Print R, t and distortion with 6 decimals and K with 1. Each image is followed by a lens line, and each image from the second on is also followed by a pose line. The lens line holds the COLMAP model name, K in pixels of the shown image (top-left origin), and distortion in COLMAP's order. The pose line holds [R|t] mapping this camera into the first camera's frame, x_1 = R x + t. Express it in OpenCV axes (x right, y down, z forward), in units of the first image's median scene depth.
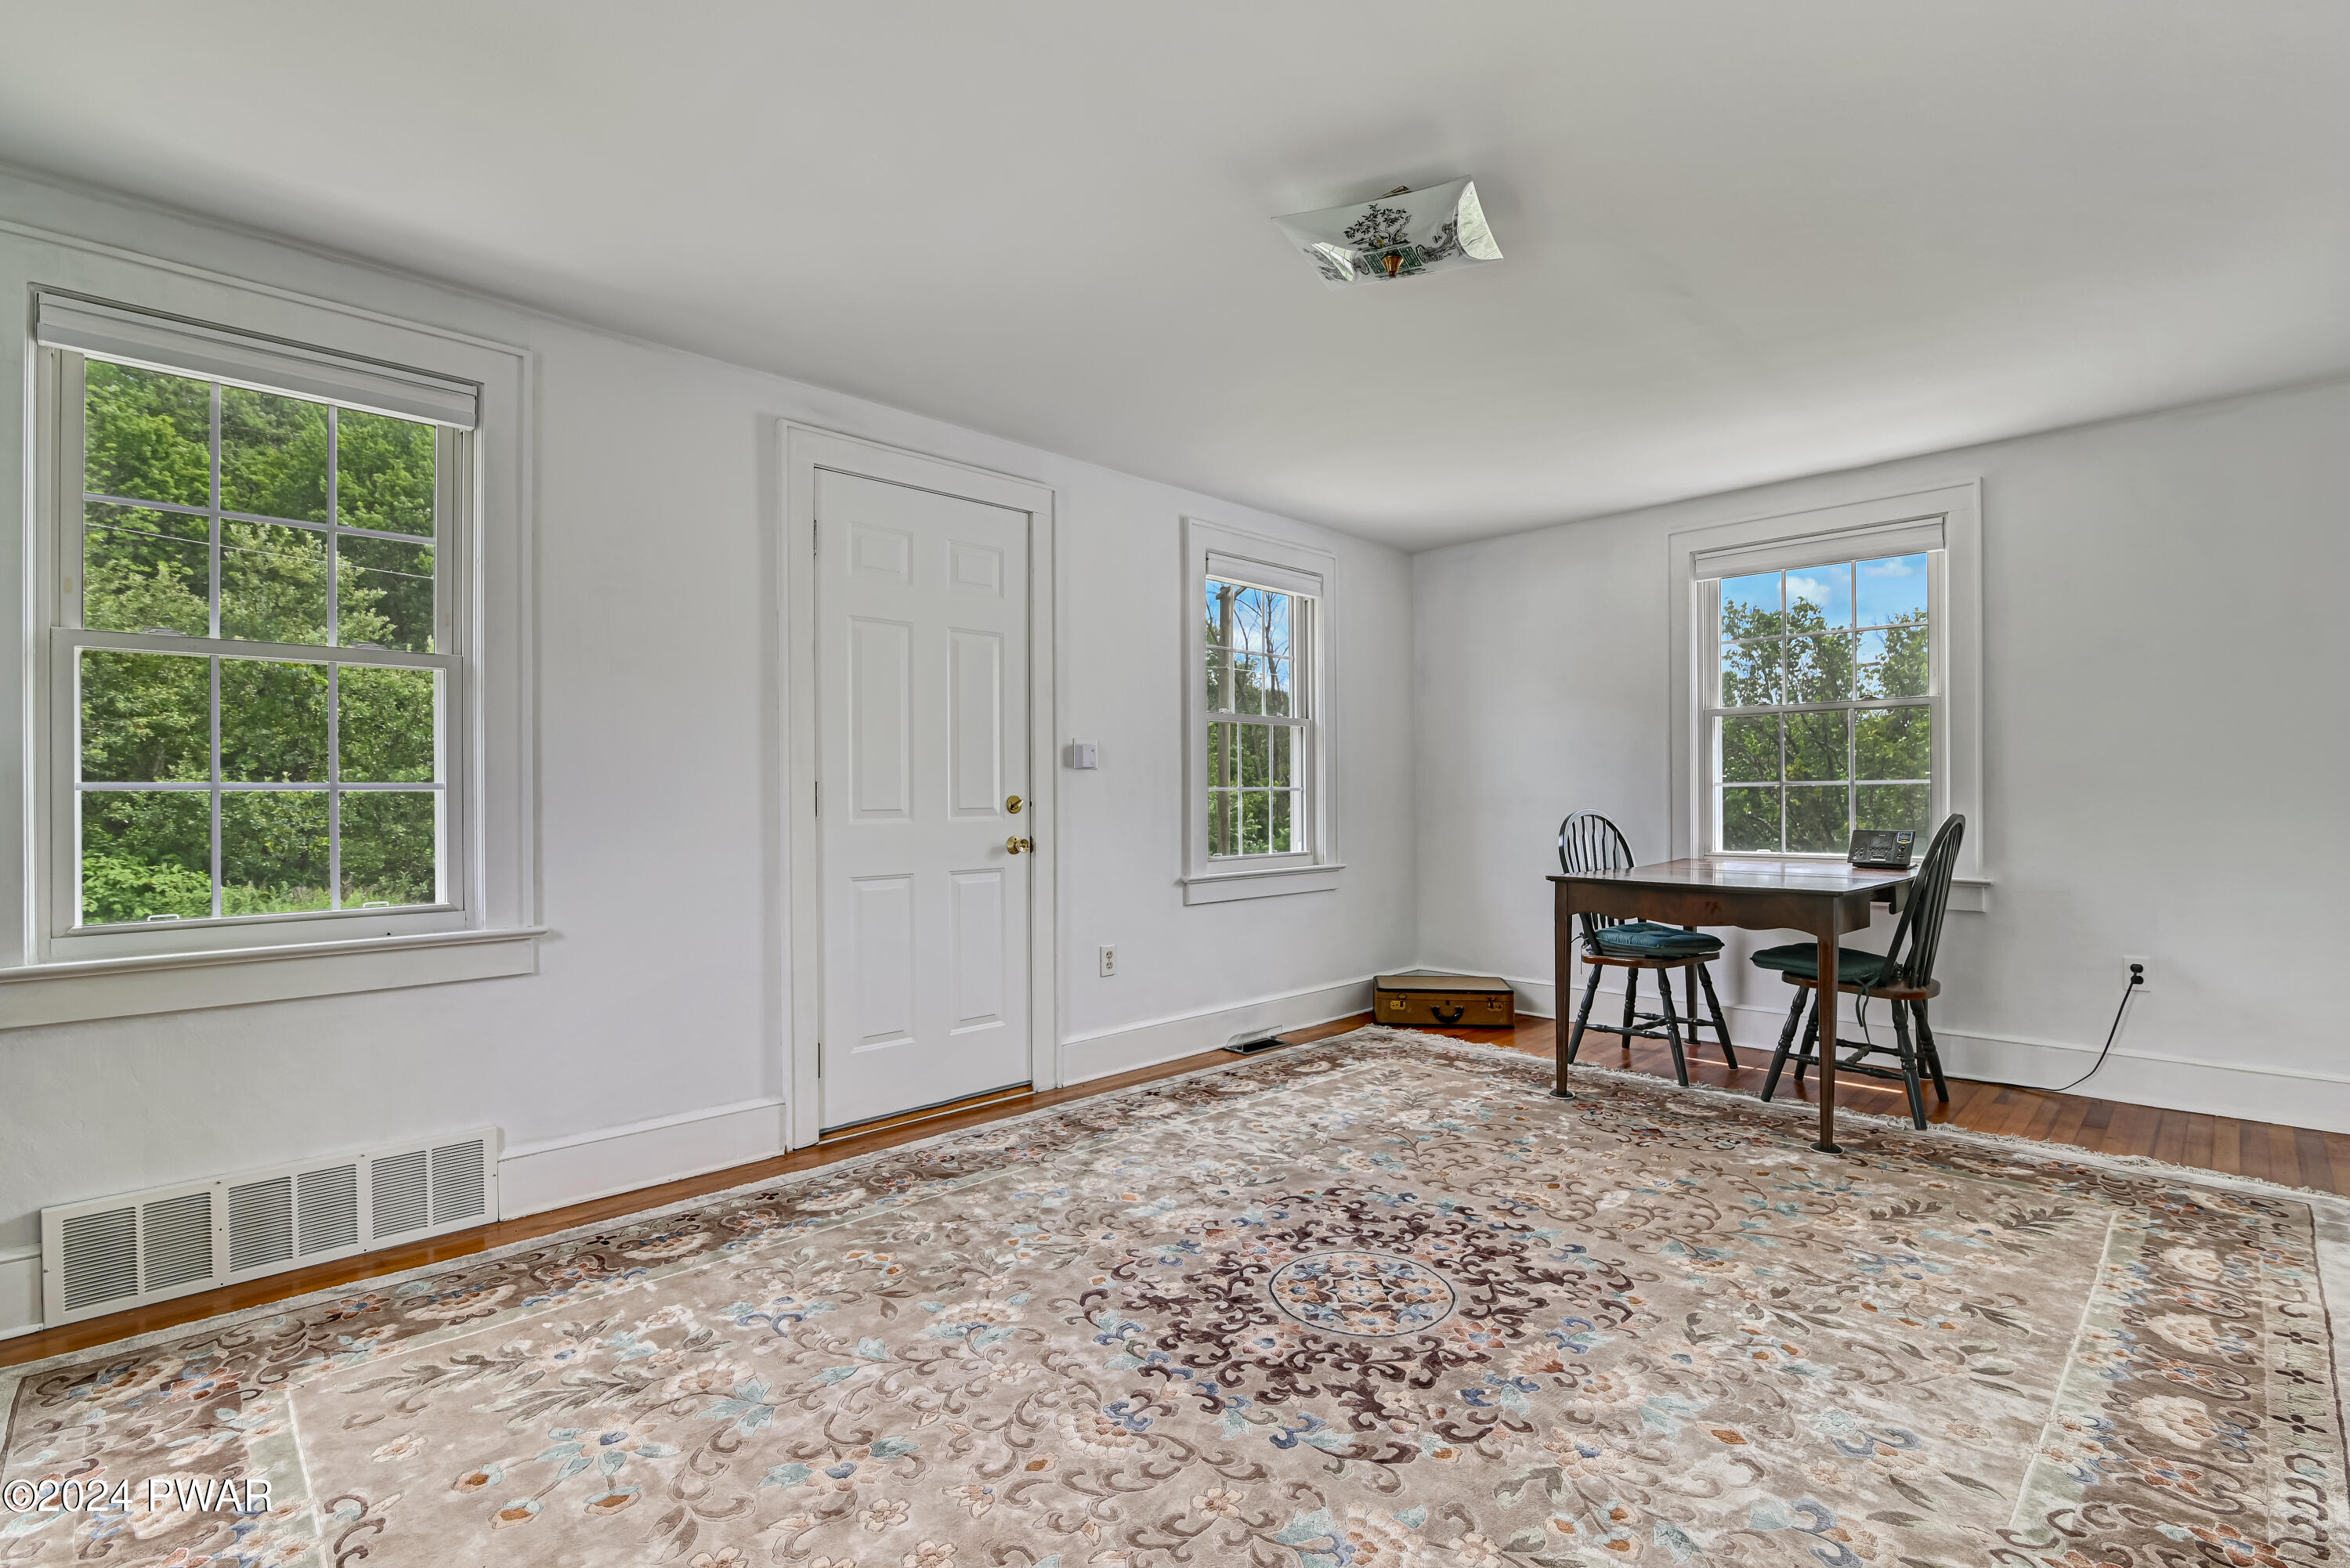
lens RADIAL K [[1080.4, 0, 1175.0], [0, 1080.4, 784.0], [0, 0, 1]] dist [-0.015870, -0.000307]
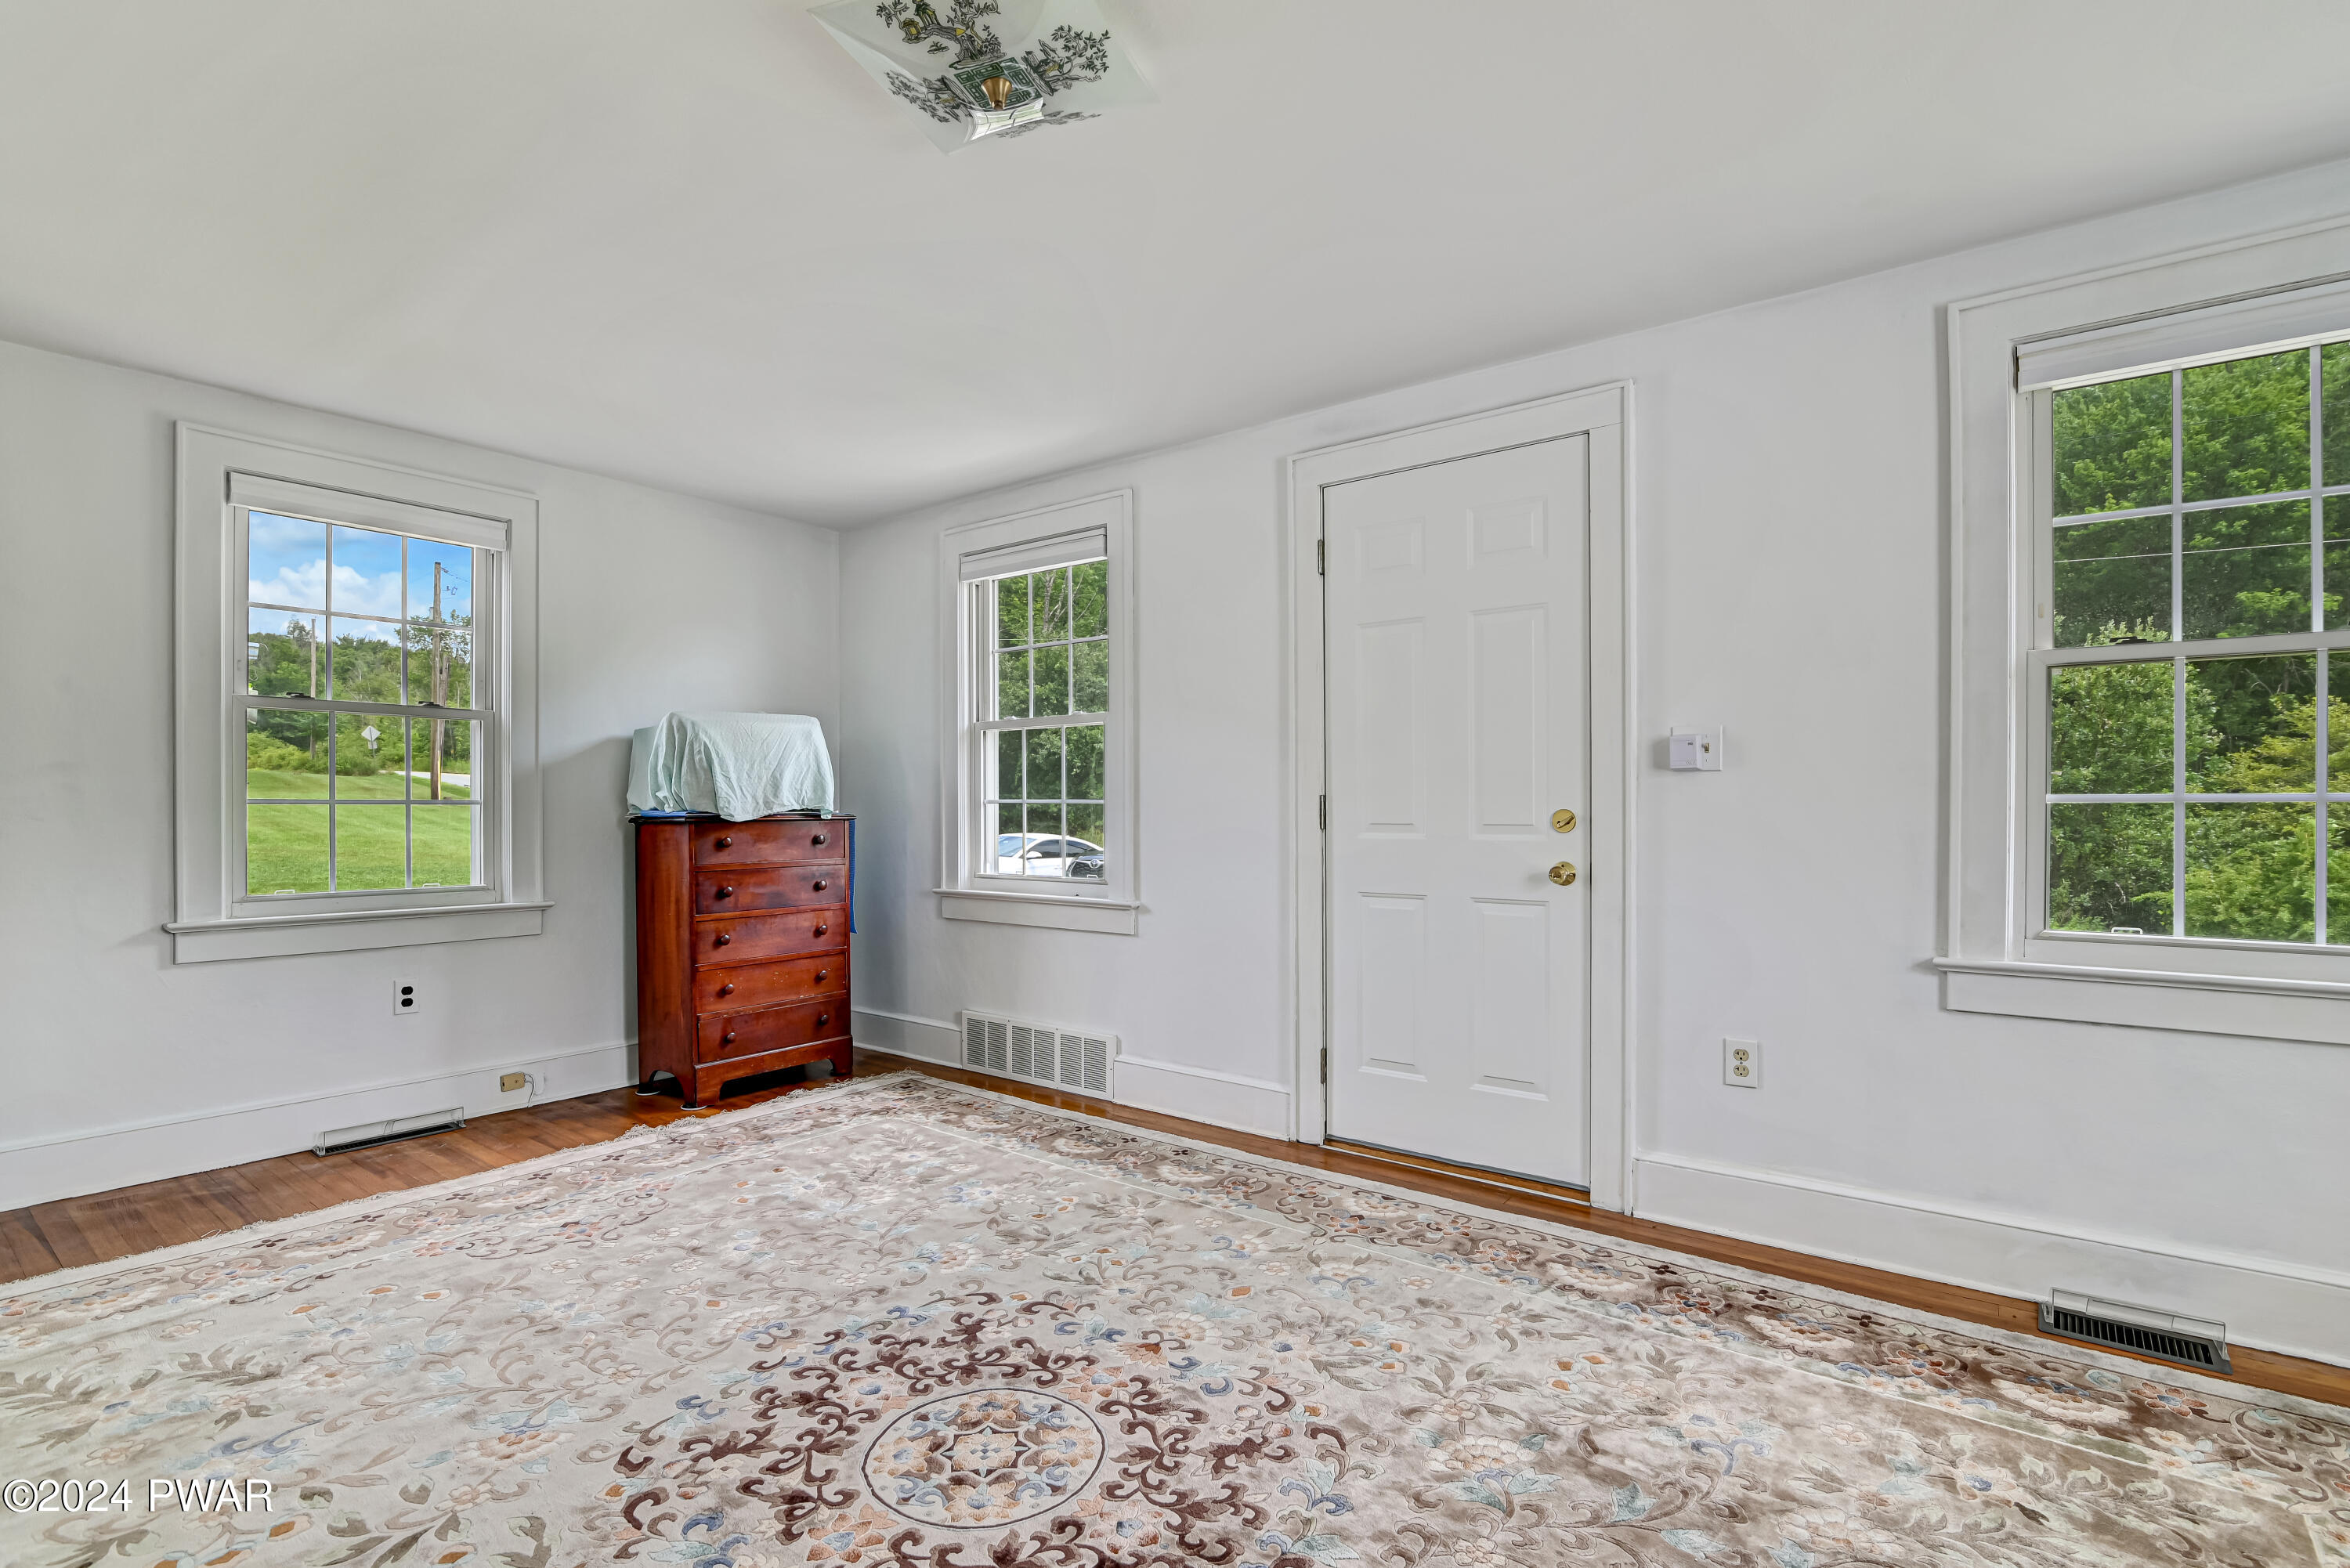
lens RADIAL K [[1084.3, 0, 1174.3], [0, 1084.3, 800.8], [0, 0, 1]] dist [-0.019627, -0.000283]
pose [[0.134249, 0.000637, -0.990947, 0.789861], [0.012013, 0.999925, 0.002270, -0.000310], [0.990875, -0.012209, 0.134231, 0.850057]]
